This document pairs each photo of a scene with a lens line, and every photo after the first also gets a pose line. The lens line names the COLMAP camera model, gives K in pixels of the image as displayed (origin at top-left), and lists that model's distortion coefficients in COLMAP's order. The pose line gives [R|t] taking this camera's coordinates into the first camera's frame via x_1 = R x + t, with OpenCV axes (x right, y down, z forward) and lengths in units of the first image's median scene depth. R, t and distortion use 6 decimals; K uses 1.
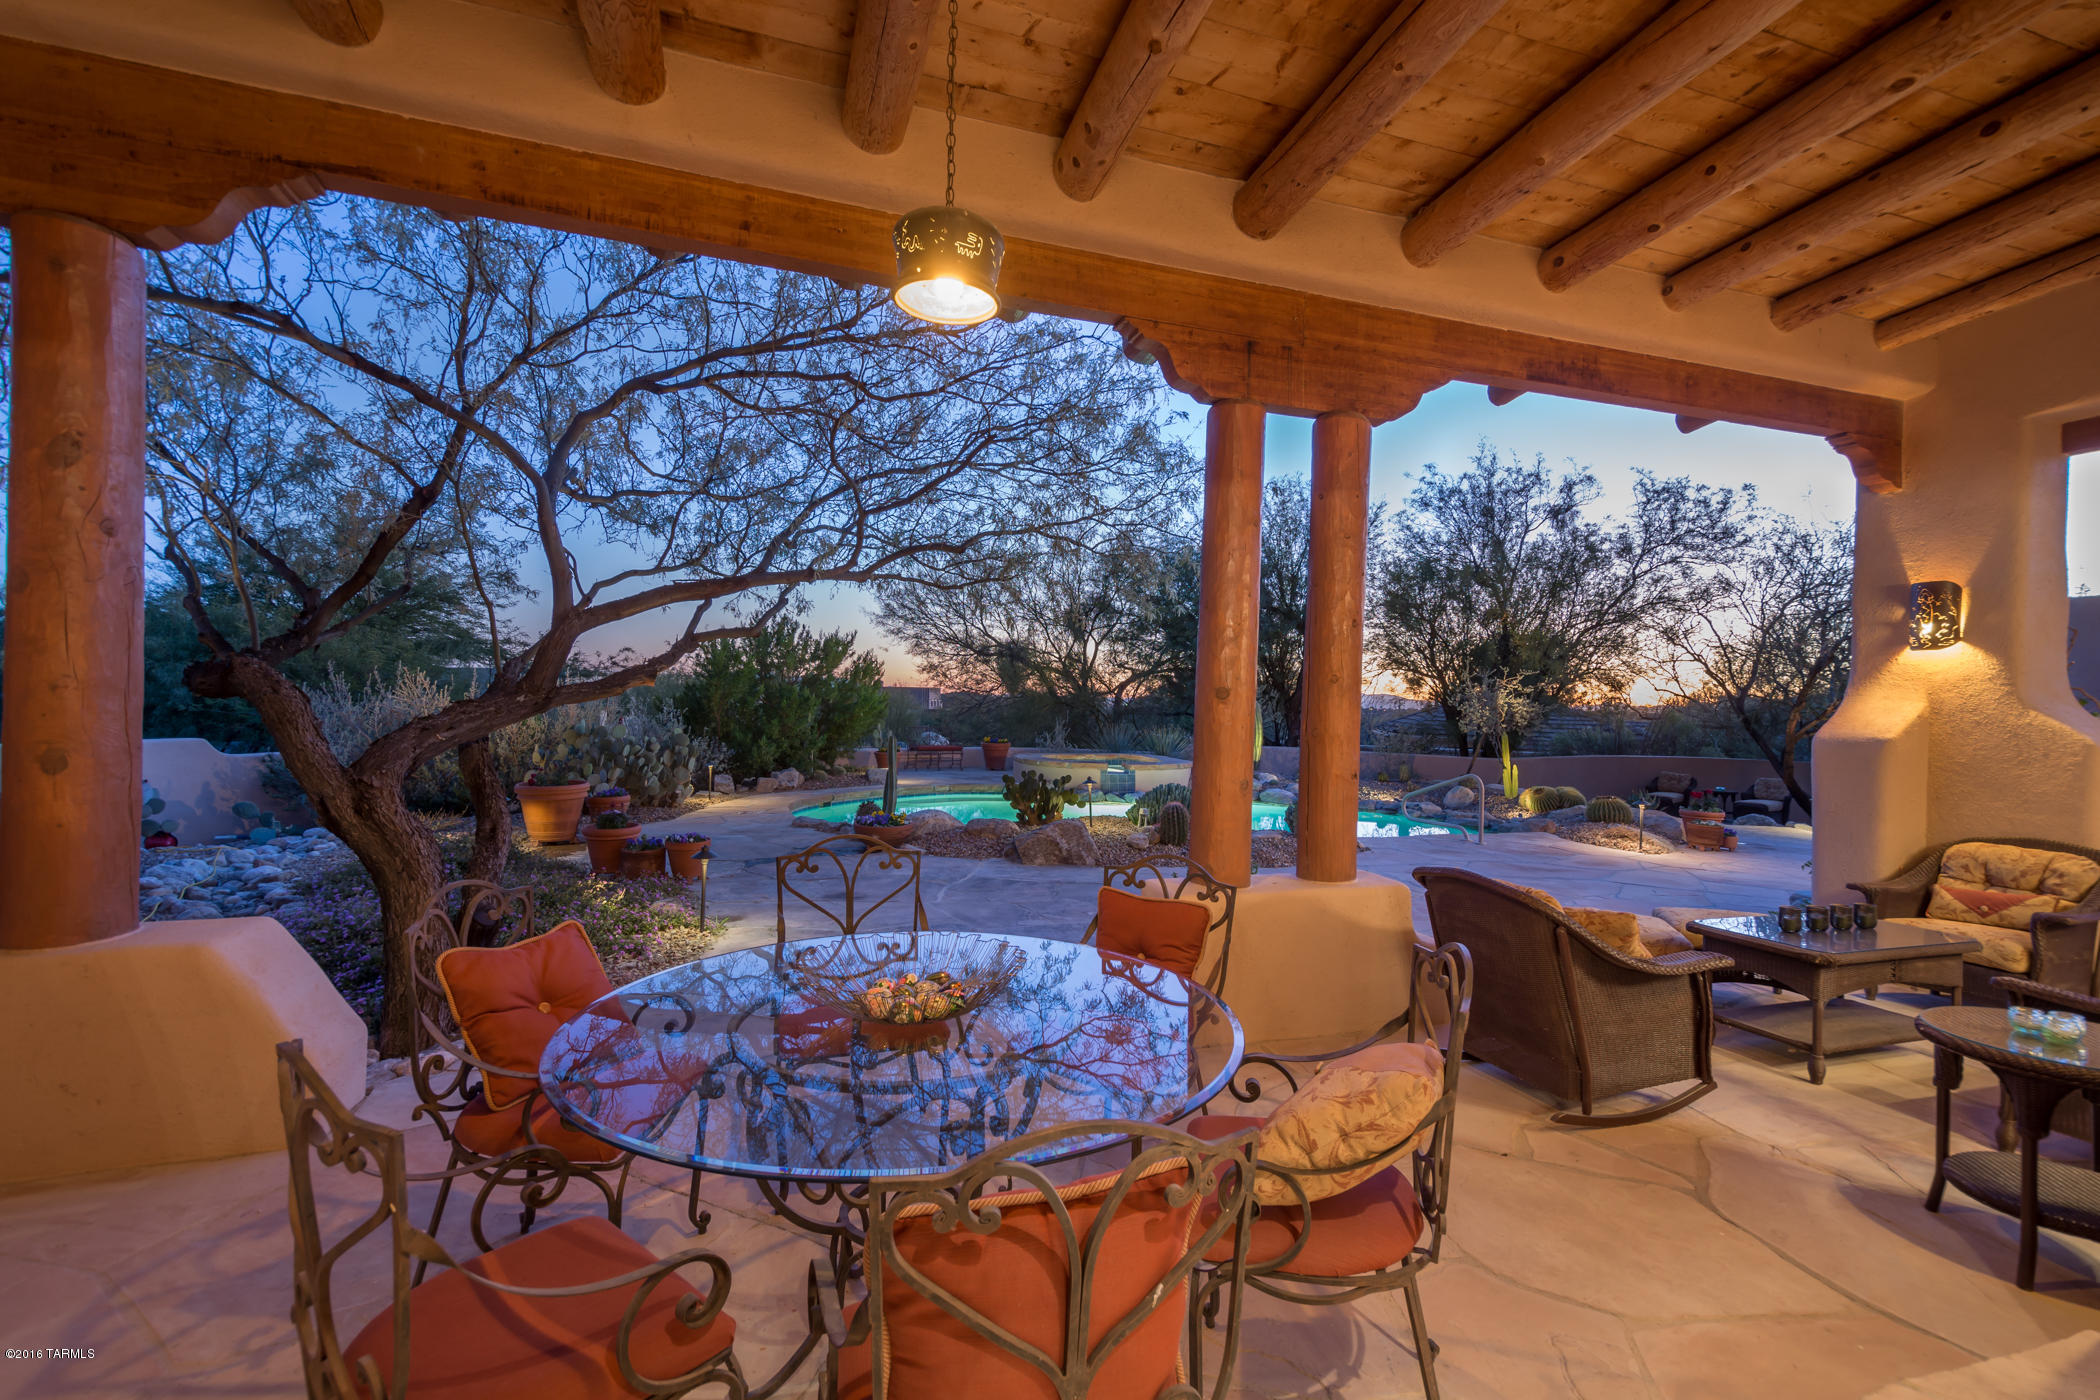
lens RADIAL K [[919.7, 0, 1050.0], [0, 919.7, 700.0], [0, 0, 1]] dist [0.025965, -0.009847]
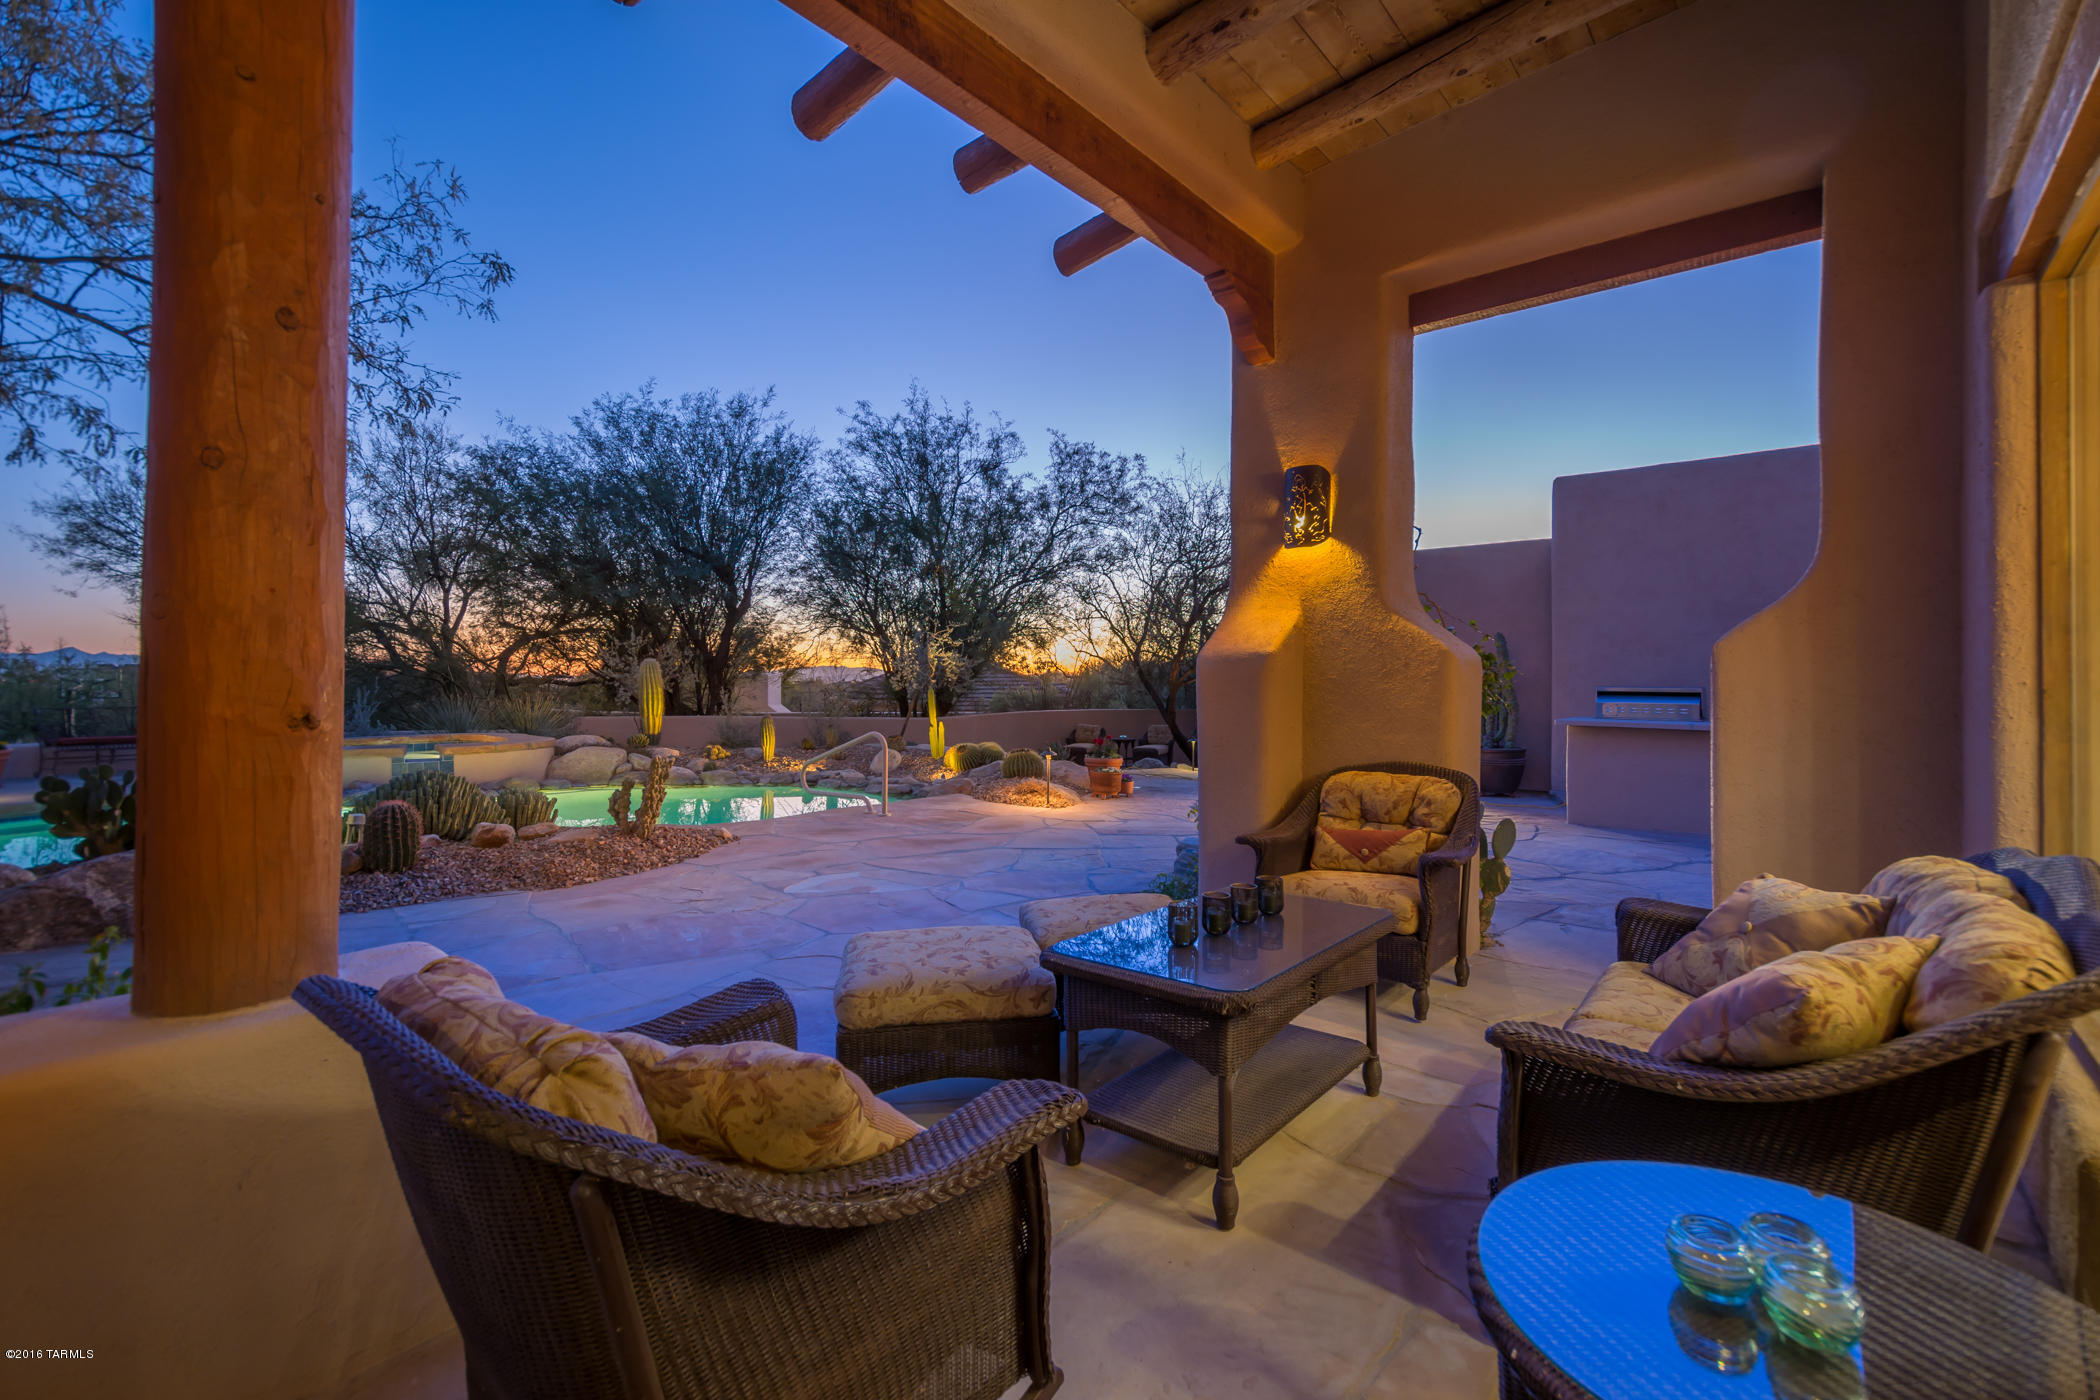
lens RADIAL K [[919.7, 0, 1050.0], [0, 919.7, 700.0], [0, 0, 1]] dist [0.025965, -0.009847]
pose [[0.857144, -0.032483, 0.514051, 0.107606], [0.018787, 0.999317, 0.031821, 0.018227], [-0.514734, -0.017618, 0.857169, 0.137690]]
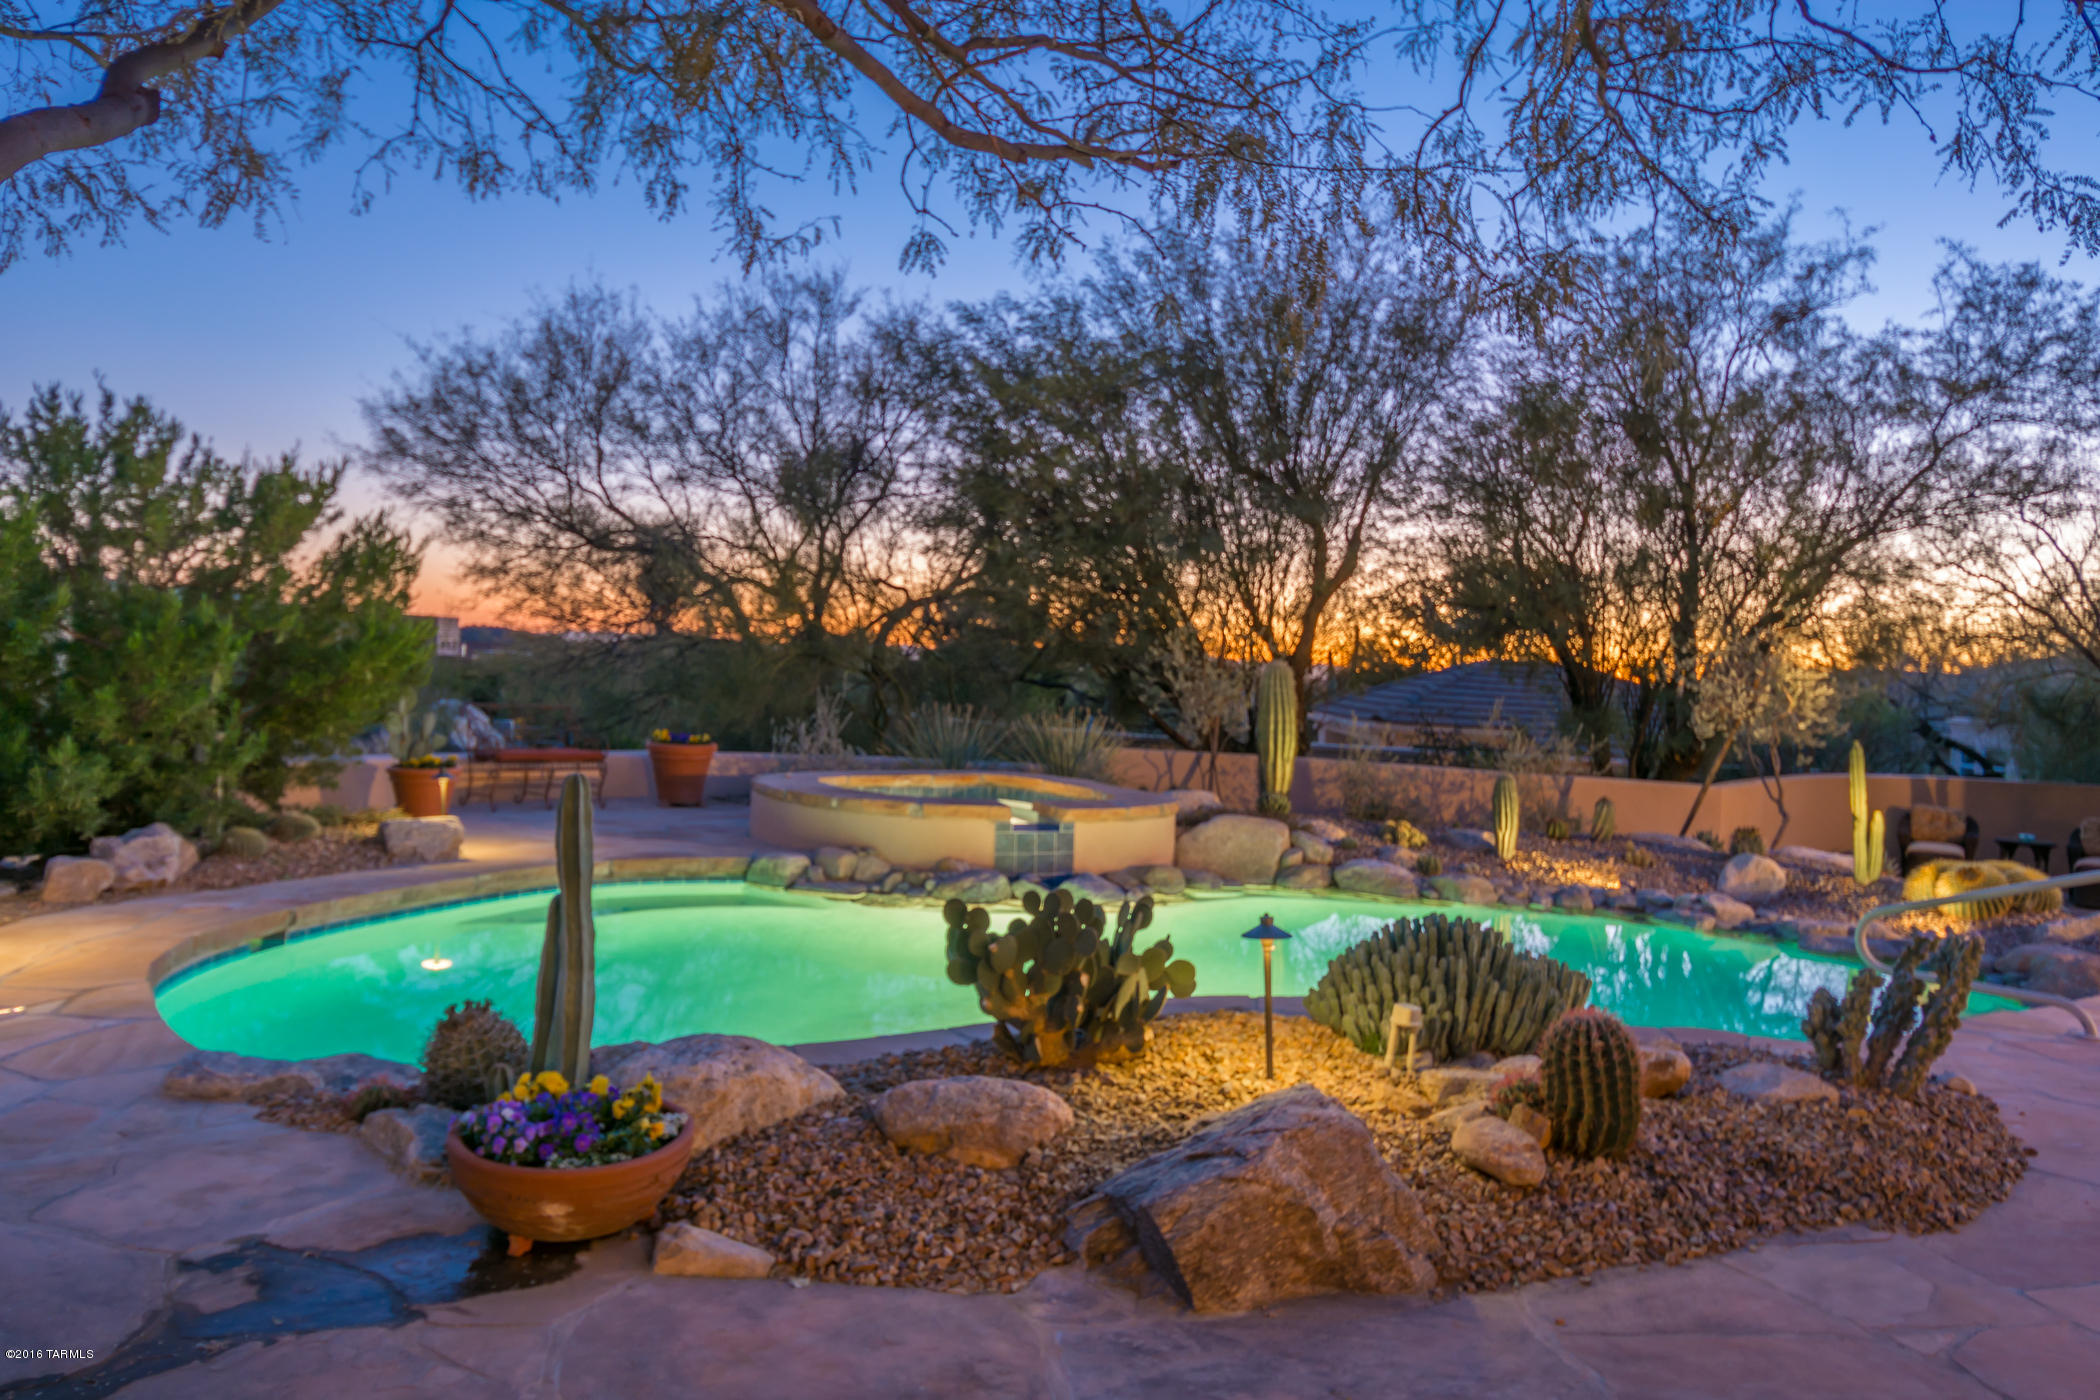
lens RADIAL K [[1510.8, 0, 1050.0], [0, 1510.8, 700.0], [0, 0, 1]] dist [0.002489, 0.000565]
pose [[0.965707, 0.016582, 0.259103, -0.087235], [-0.025415, 0.999203, 0.030778, -0.000281], [-0.258386, -0.036308, 0.965359, 0.304991]]
